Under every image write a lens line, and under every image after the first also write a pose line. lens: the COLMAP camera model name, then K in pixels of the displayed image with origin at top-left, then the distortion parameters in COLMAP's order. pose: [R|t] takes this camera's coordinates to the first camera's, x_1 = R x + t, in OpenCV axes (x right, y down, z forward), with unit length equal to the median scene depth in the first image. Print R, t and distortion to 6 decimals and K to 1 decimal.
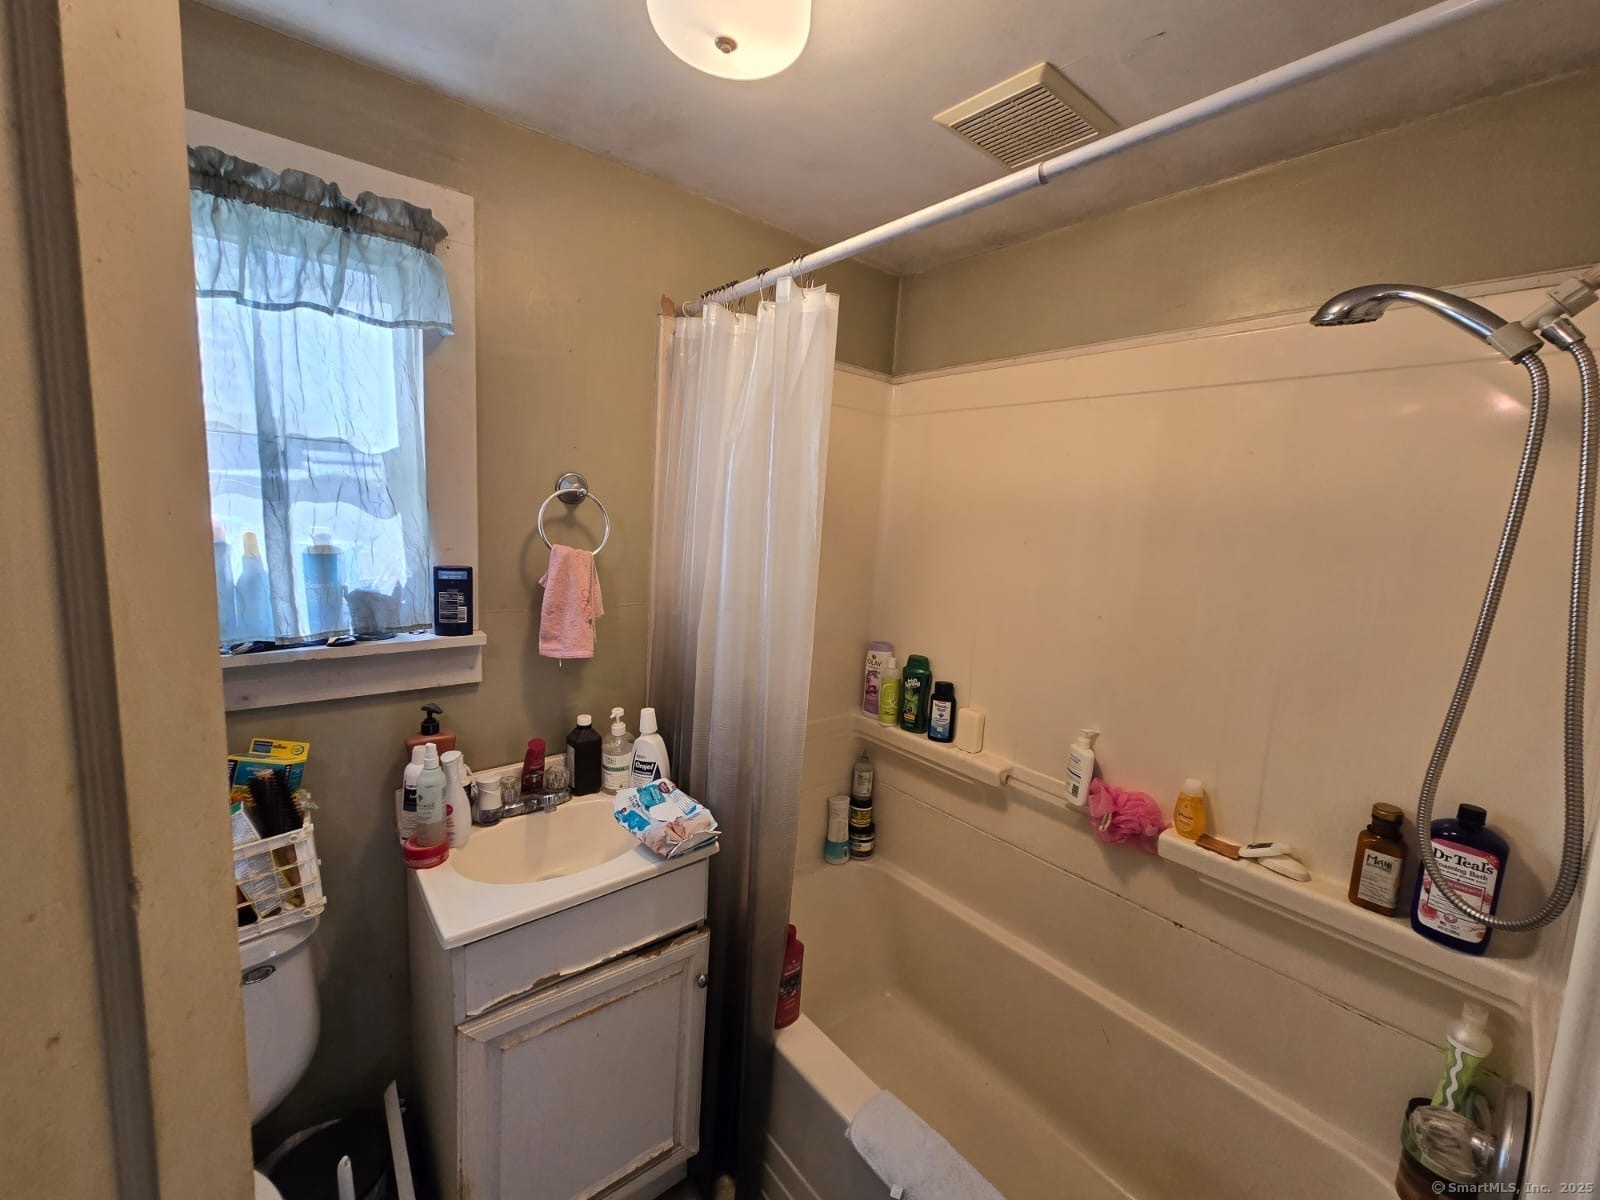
lens RADIAL K [[652.8, 0, 800.0], [0, 652.8, 600.0], [0, 0, 1]] dist [0.000937, 0.000293]
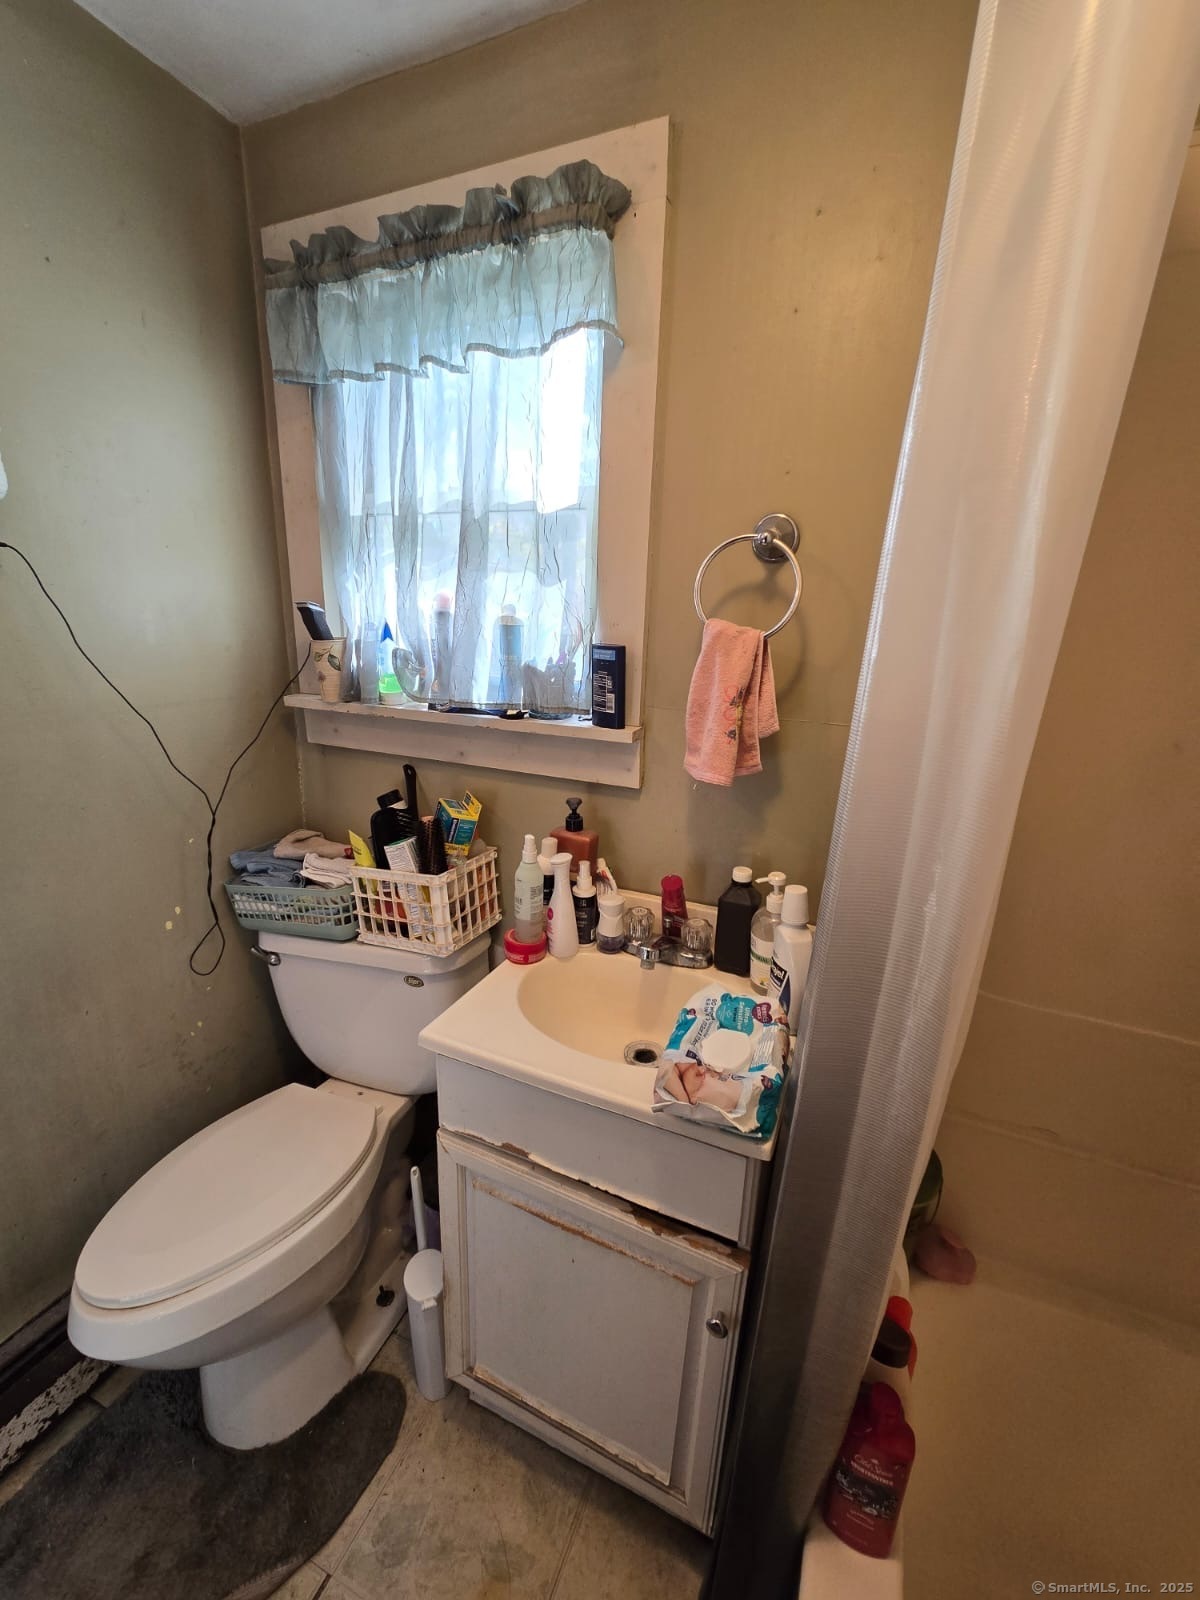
lens RADIAL K [[652.8, 0, 600.0], [0, 652.8, 800.0], [0, 0, 1]] dist [0.000937, 0.000293]
pose [[0.453524, 0.211911, -0.865684, 0.238526], [-0.131049, 0.976620, 0.170411, 0.002420], [0.881556, 0.036161, 0.470692, 0.608265]]
